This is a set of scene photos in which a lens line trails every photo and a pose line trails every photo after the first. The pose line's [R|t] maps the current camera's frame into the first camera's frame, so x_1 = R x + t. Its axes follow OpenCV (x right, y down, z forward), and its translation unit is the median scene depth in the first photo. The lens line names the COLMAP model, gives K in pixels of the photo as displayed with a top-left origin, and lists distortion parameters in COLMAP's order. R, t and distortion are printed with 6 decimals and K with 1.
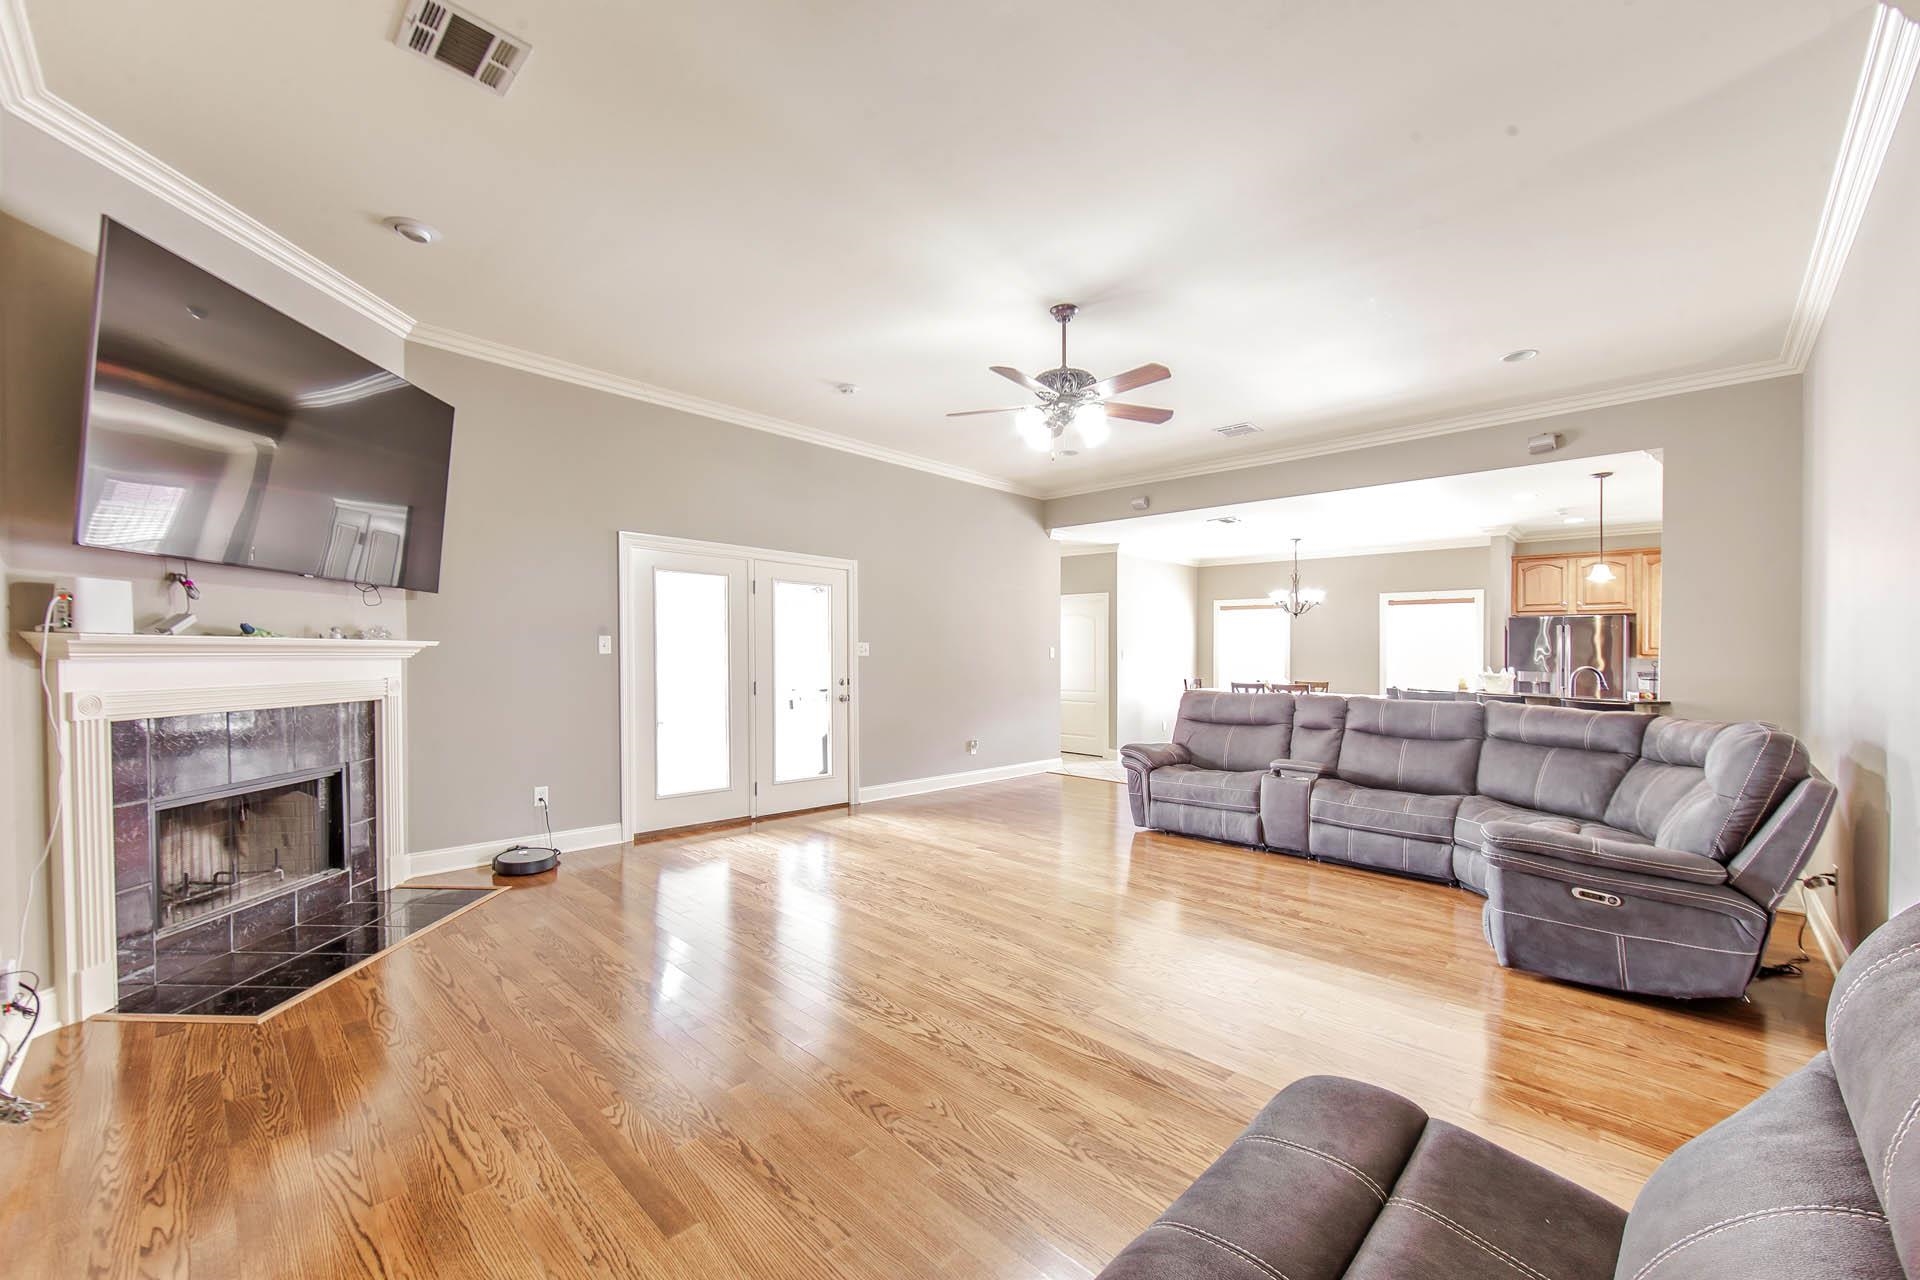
lens RADIAL K [[747.5, 0, 955.5], [0, 747.5, 658.8], [0, 0, 1]] dist [0.002303, 0.000210]
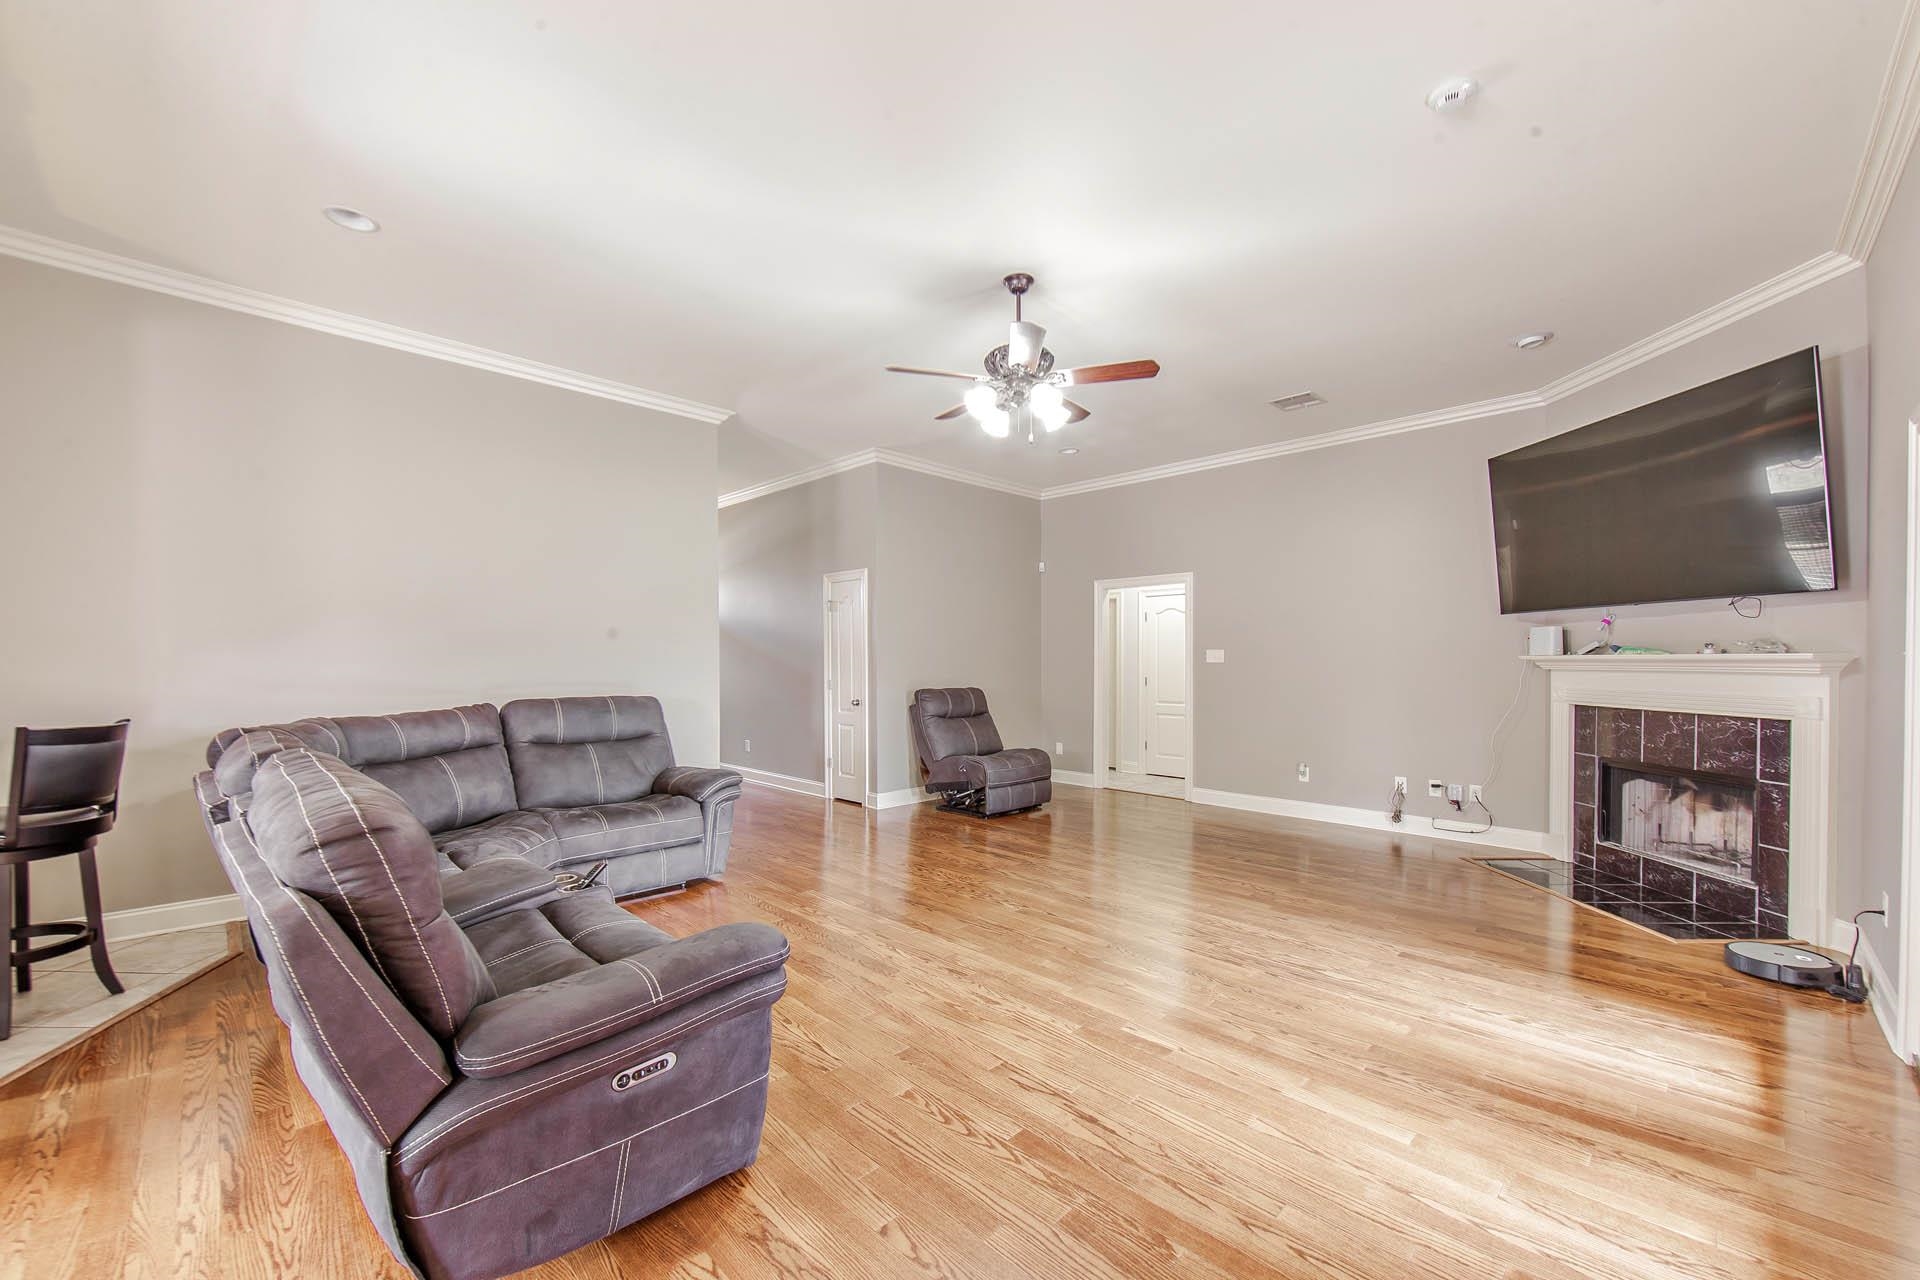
lens RADIAL K [[747.5, 0, 955.5], [0, 747.5, 658.8], [0, 0, 1]] dist [0.002303, 0.000210]
pose [[-0.999703, -0.015819, 0.018564, 0.214400], [-0.015653, 0.999837, 0.009029, -0.010905], [-0.018704, 0.008736, -0.999787, 1.921016]]
